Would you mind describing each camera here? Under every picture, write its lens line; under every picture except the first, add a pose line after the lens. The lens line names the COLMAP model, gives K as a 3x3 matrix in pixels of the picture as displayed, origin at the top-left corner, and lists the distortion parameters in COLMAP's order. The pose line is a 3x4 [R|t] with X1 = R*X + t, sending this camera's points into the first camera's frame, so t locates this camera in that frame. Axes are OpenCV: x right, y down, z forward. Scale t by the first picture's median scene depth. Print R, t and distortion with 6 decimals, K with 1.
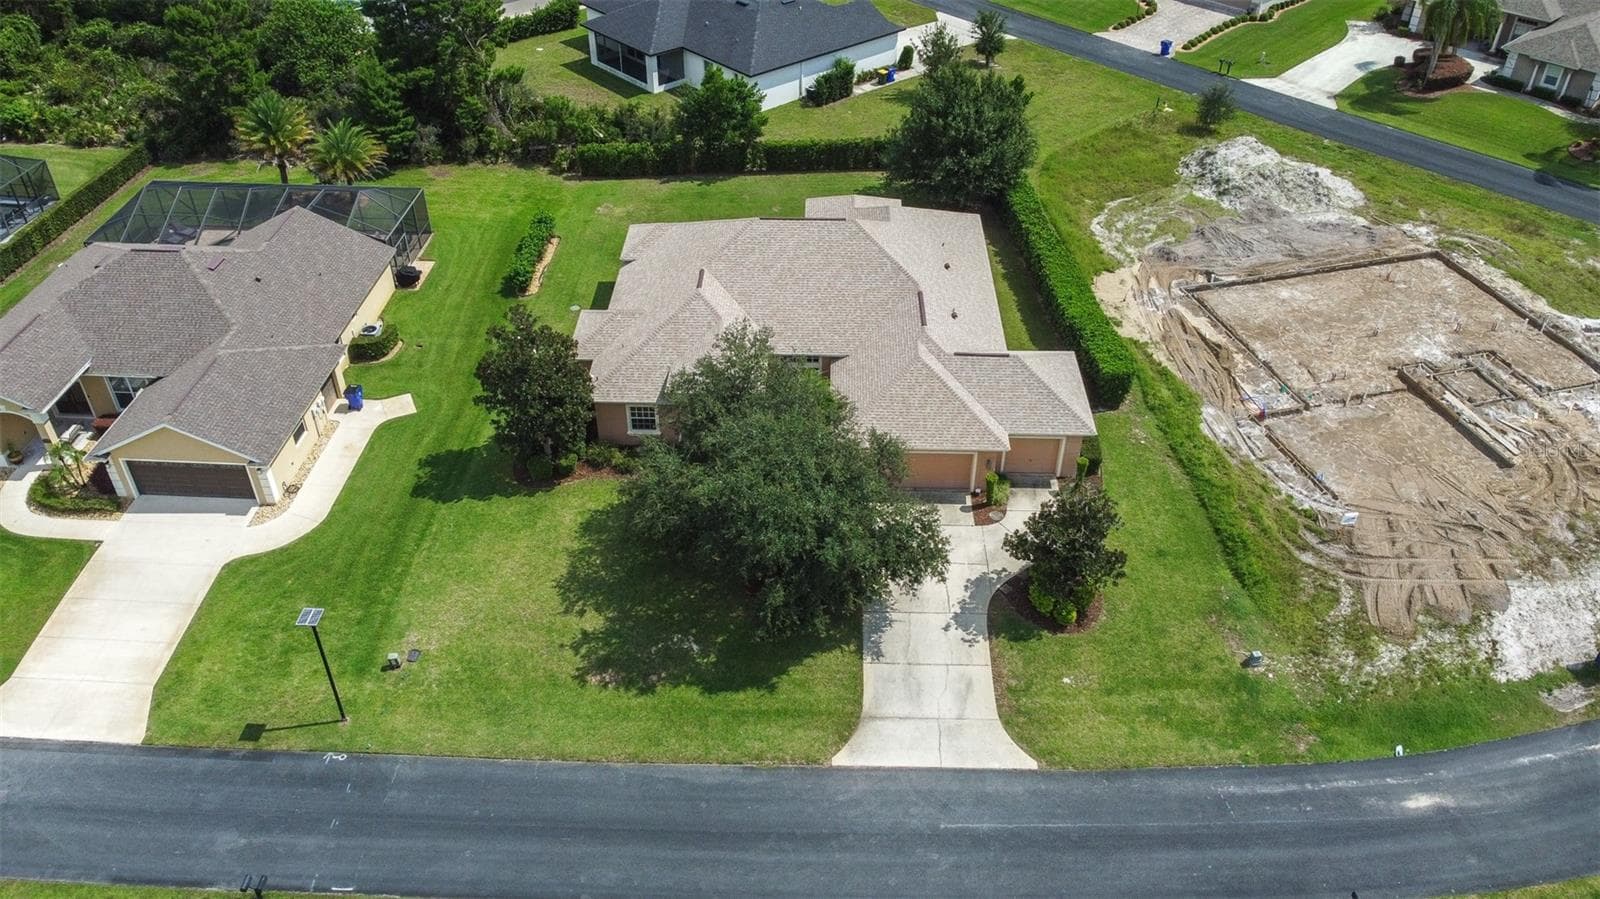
lens RADIAL K [[1212.1, 0, 800.0], [0, 1212.1, 449.5], [0, 0, 1]] dist [-0.002925, -0.000955]
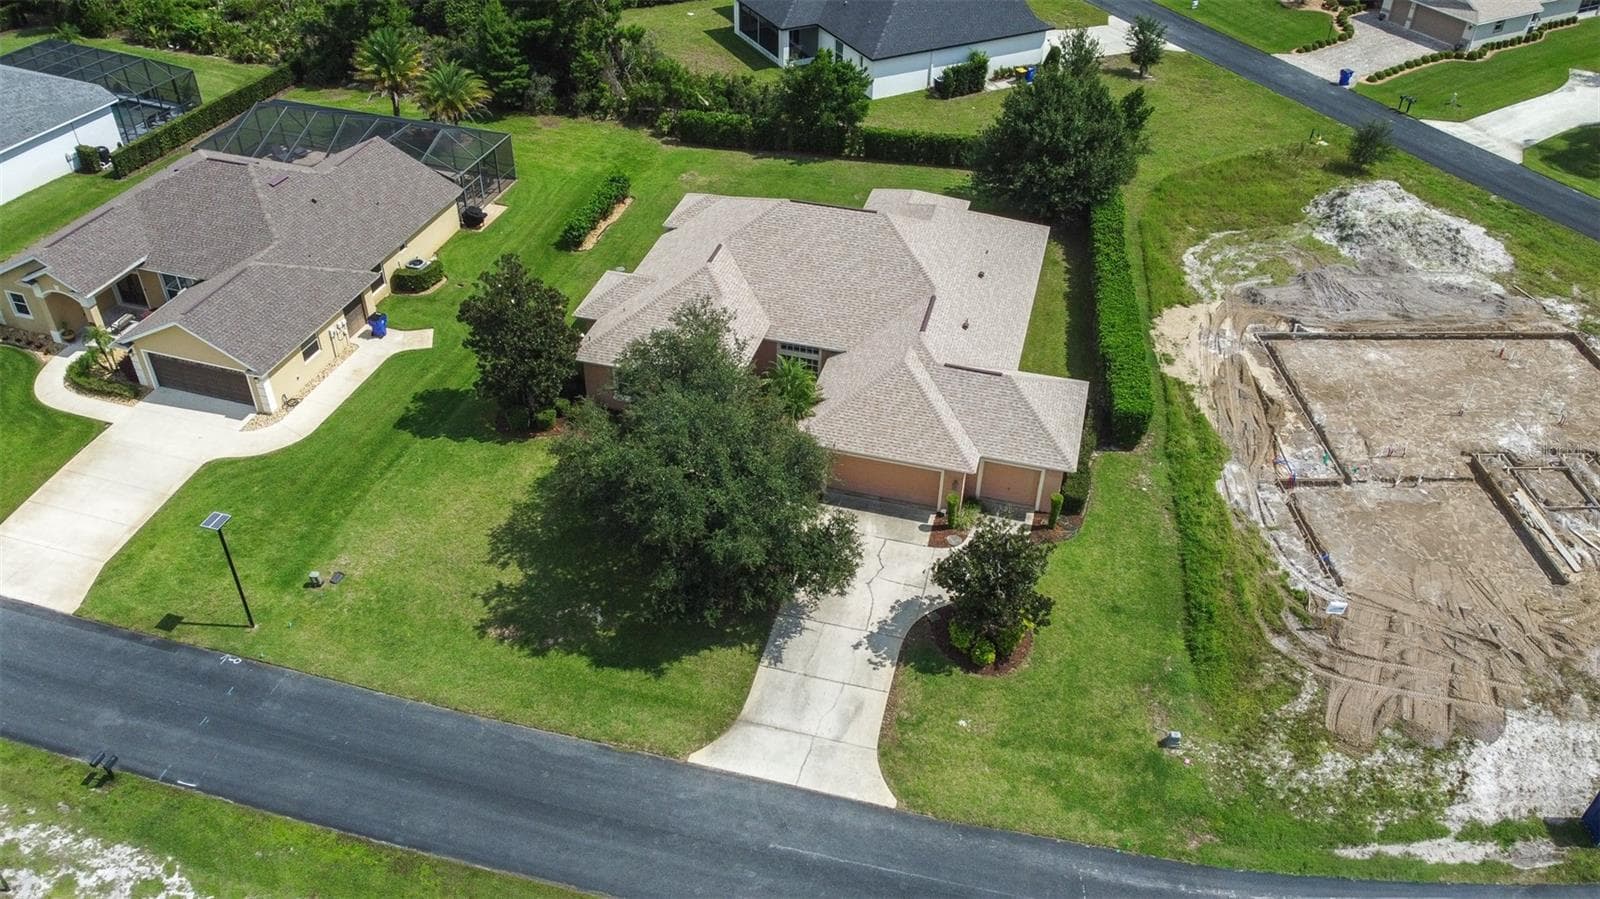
lens RADIAL K [[1229.3, 0, 811.2], [0, 1229.3, 445.9], [0, 0, 1]] dist [-0.005848, 0.004461]
pose [[0.973823, 0.153523, -0.167632, 0.189539], [-0.153229, 0.988080, 0.014764, -0.013881], [0.167900, 0.011309, 0.985739, 0.035366]]
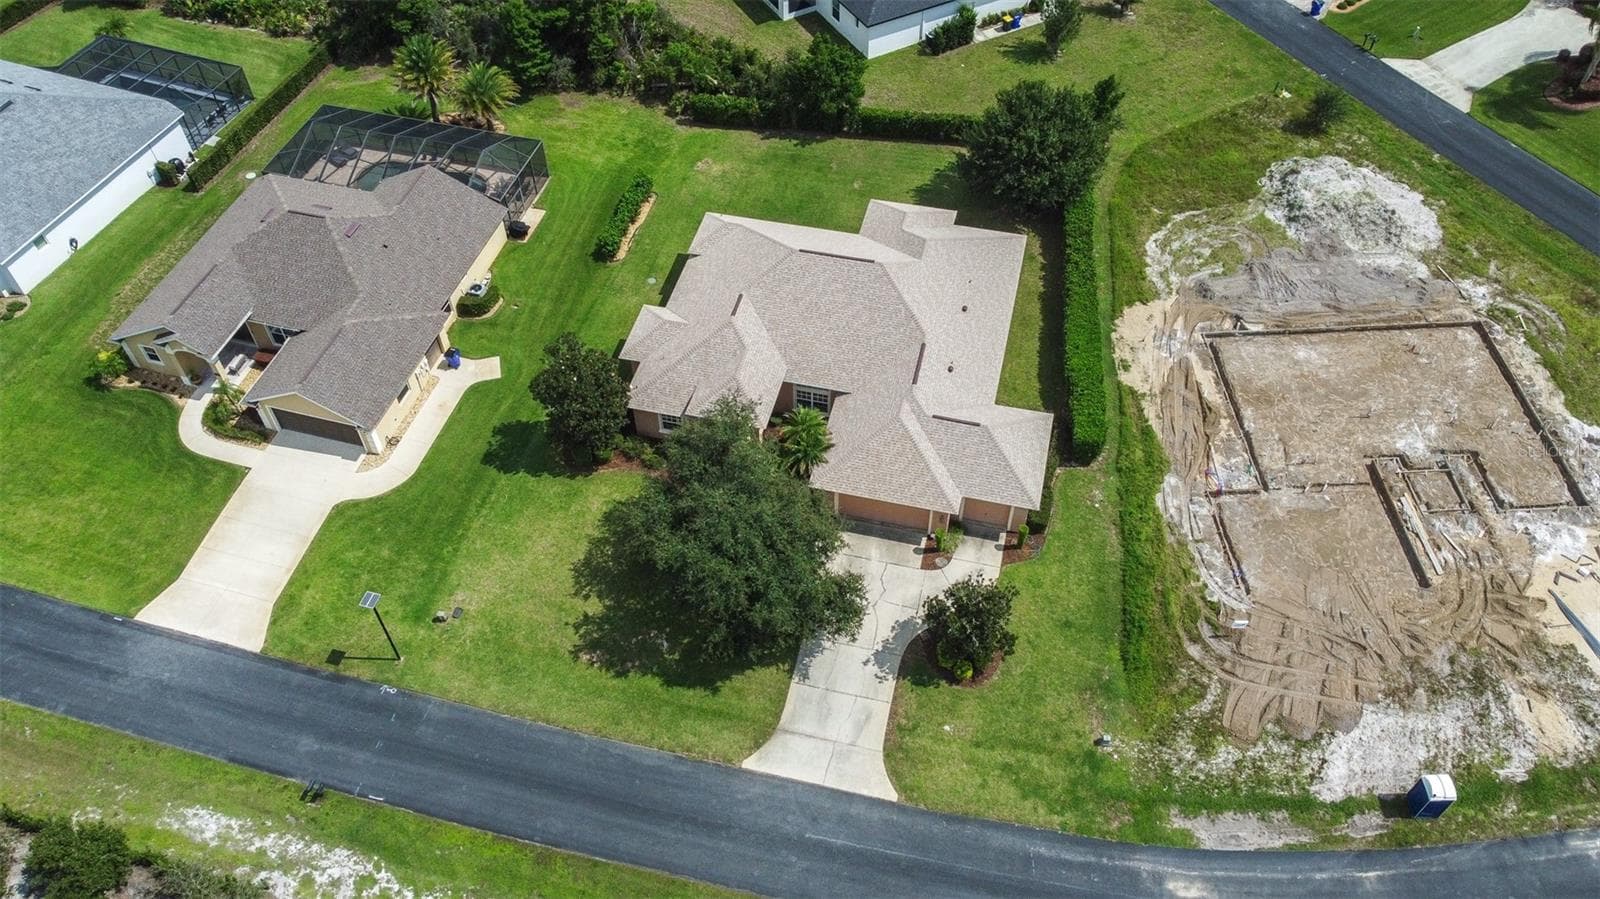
lens RADIAL K [[1212.1, 0, 800.0], [0, 1212.1, 449.5], [0, 0, 1]] dist [-0.002925, -0.000955]
pose [[0.976587, 0.155722, -0.148421, 0.173557], [-0.120008, 0.966964, 0.224896, -0.281285], [0.178540, -0.201819, 0.963012, -0.131417]]
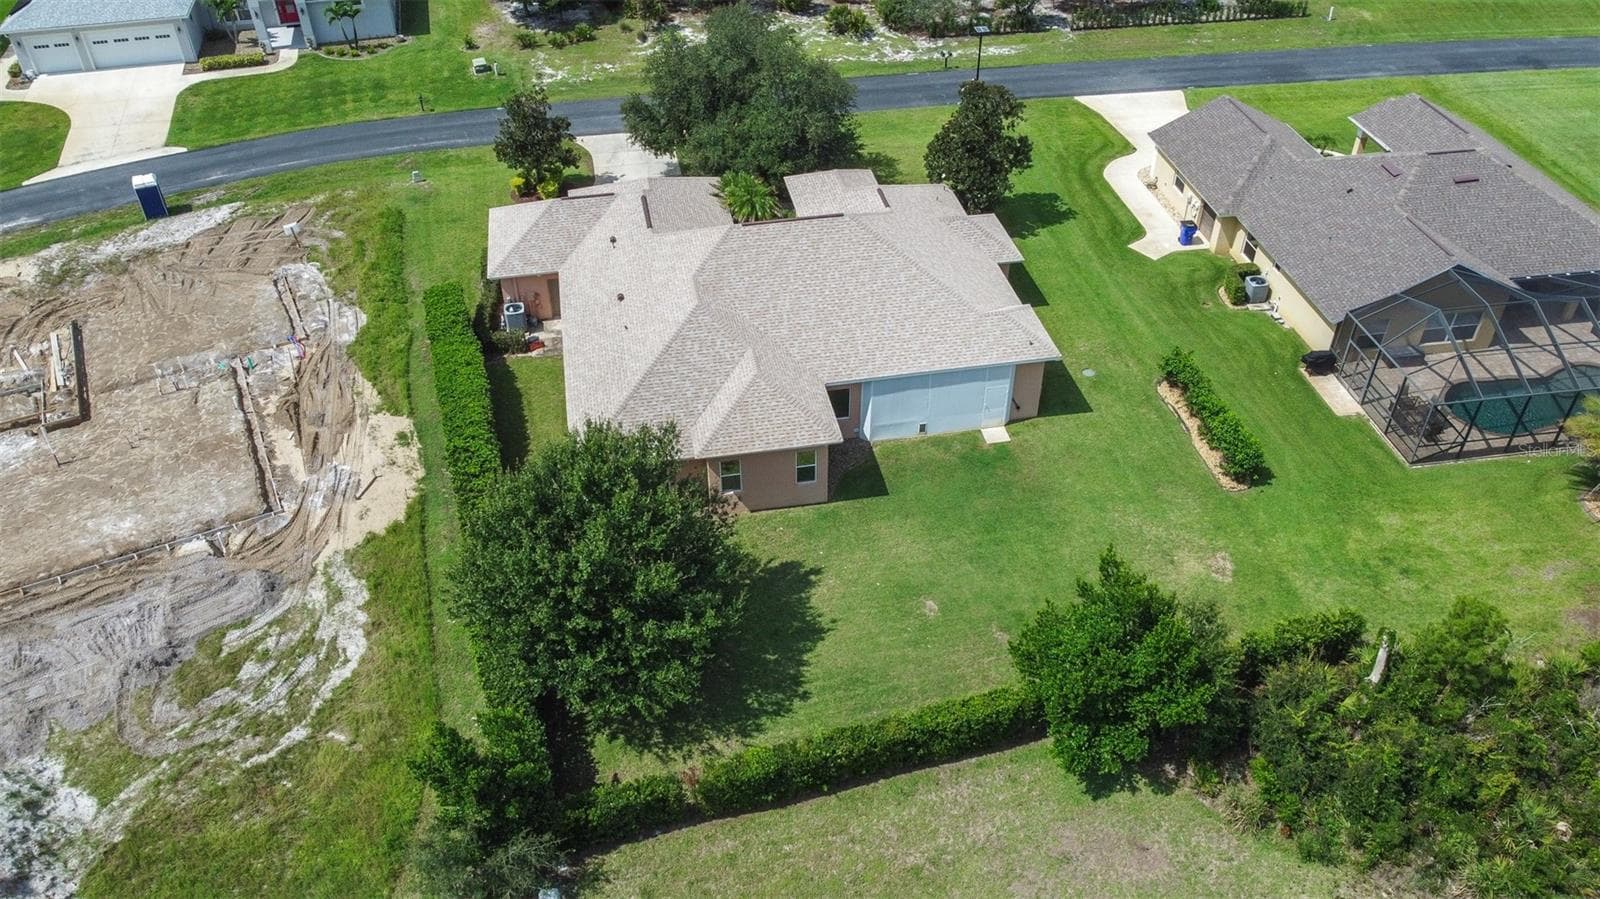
lens RADIAL K [[1212.1, 0, 800.0], [0, 1212.1, 449.5], [0, 0, 1]] dist [-0.002925, -0.000955]
pose [[-0.977888, 0.136458, -0.158472, 0.160536], [-0.121689, 0.244984, 0.961860, -1.012490], [0.170076, 0.959876, -0.222962, 1.420108]]
